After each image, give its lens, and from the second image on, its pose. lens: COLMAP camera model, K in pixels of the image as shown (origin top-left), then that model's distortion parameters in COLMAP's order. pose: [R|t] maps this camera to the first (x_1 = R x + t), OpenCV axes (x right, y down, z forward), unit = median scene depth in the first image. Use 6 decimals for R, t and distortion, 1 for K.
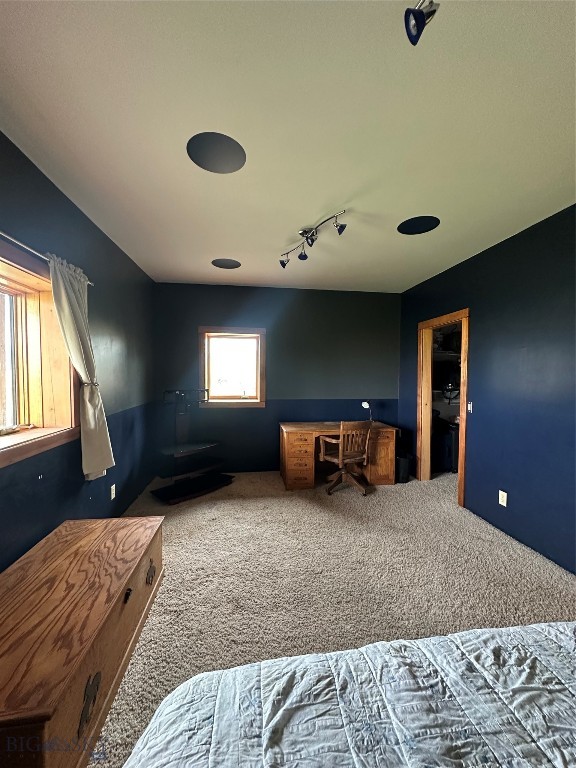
lens RADIAL K [[306.0, 0, 289.4], [0, 306.0, 384.5], [0, 0, 1]] dist [-0.020598, -0.000095]
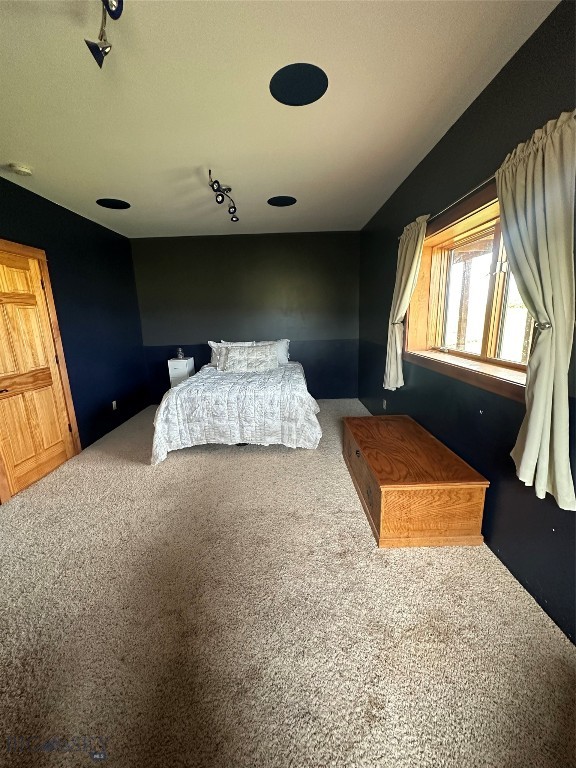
lens RADIAL K [[306.0, 0, 288.5], [0, 306.0, 383.3], [0, 0, 1]] dist [-0.020598, -0.000095]
pose [[-0.990983, 0.001280, 0.133983, -0.409685], [0.035251, 0.967219, 0.251484, -0.101165], [-0.129269, 0.253939, -0.958543, 2.689106]]
